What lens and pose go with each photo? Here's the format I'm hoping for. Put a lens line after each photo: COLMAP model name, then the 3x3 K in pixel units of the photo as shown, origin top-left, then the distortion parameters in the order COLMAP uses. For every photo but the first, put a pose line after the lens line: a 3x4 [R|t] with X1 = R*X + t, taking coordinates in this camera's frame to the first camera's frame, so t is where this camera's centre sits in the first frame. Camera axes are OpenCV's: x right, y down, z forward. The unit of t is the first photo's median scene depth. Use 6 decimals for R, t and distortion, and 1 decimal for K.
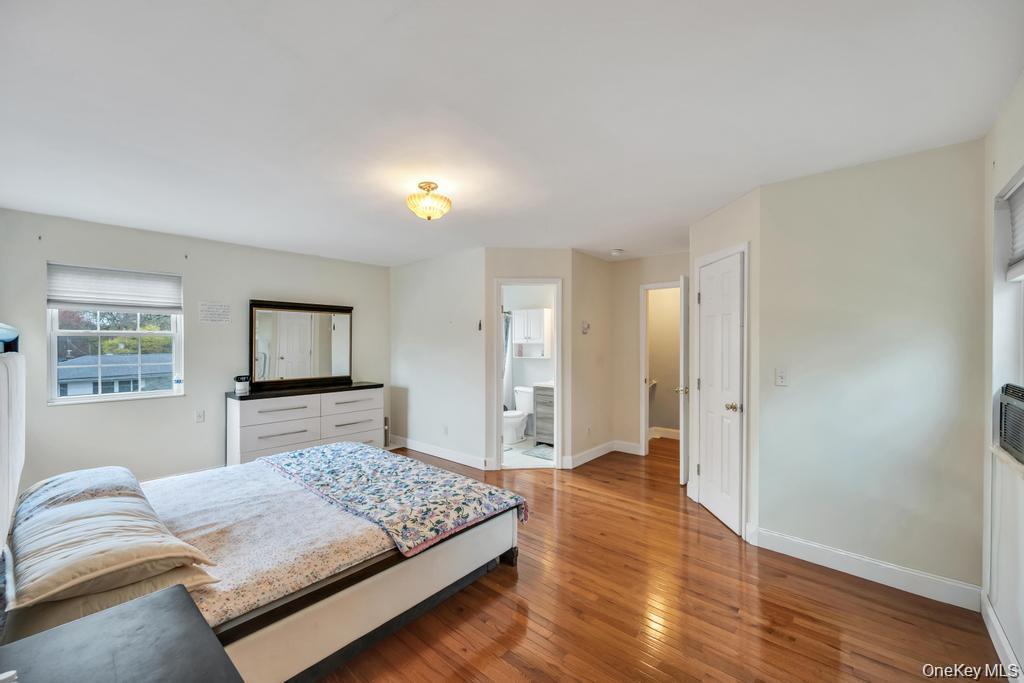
lens RADIAL K [[406.3, 0, 511.1], [0, 406.3, 342.3], [0, 0, 1]] dist [-0.001614, -0.000022]
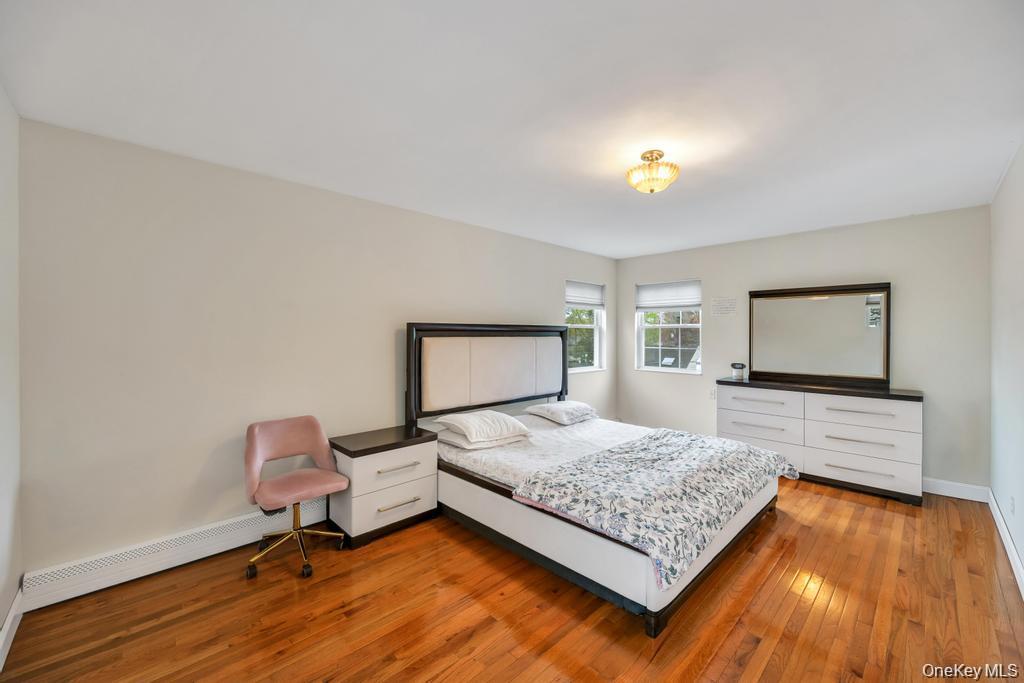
lens RADIAL K [[406.3, 0, 513.3], [0, 406.3, 337.4], [0, 0, 1]] dist [-0.001614, -0.000022]
pose [[-0.077122, 0.008289, -0.996987, 0.801648], [-0.000231, 0.999965, 0.008331, 0.009252], [0.997022, 0.000873, -0.077117, 0.867664]]
